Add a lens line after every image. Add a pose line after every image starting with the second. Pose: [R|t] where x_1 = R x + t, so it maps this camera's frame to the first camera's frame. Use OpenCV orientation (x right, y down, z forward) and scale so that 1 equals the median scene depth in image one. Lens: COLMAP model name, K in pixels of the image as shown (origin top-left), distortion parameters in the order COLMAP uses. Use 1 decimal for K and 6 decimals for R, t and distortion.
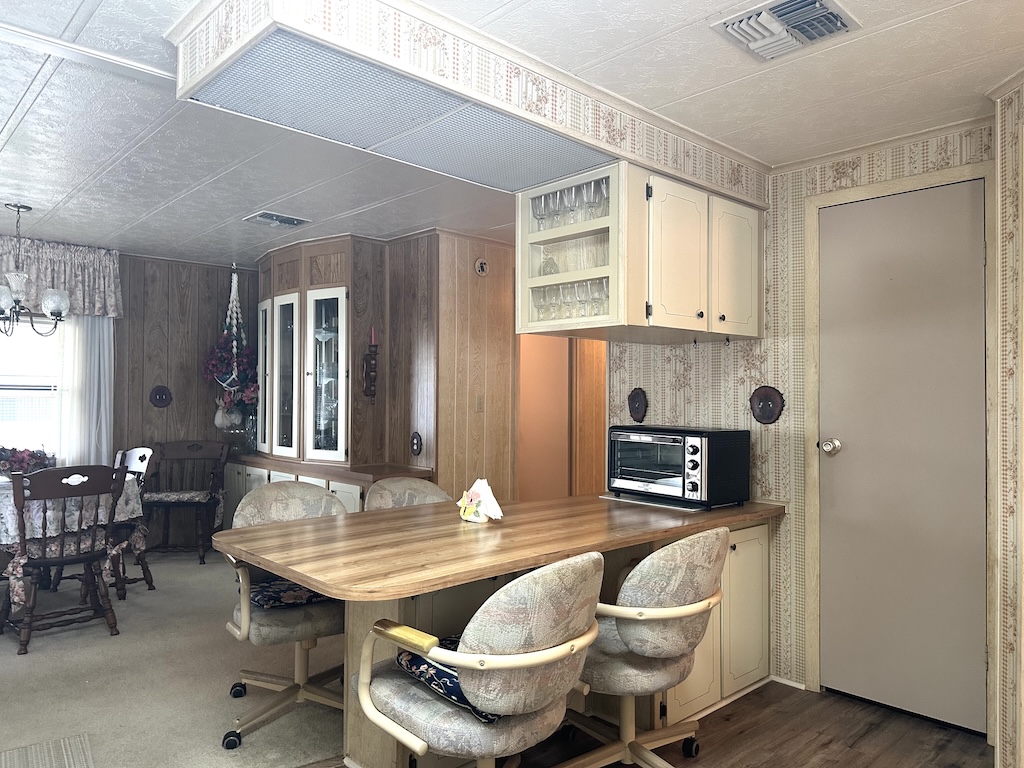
lens RADIAL K [[722.6, 0, 515.2], [0, 722.6, 388.0], [0, 0, 1]] dist [0.040901, -0.044723]
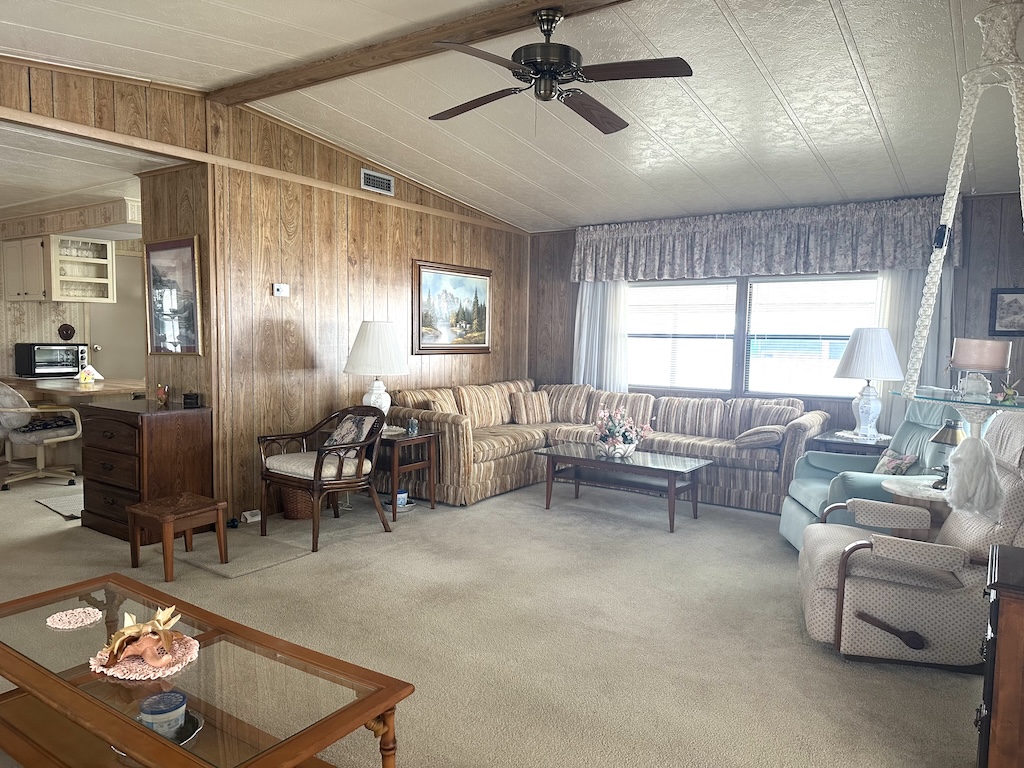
lens RADIAL K [[722.6, 0, 515.2], [0, 722.6, 388.0], [0, 0, 1]] dist [0.040901, -0.044723]
pose [[-0.213562, -0.084393, 0.973277, -2.368300], [-0.028883, 0.996372, 0.080058, -0.028773], [-0.976502, -0.011014, -0.215225, 0.118118]]
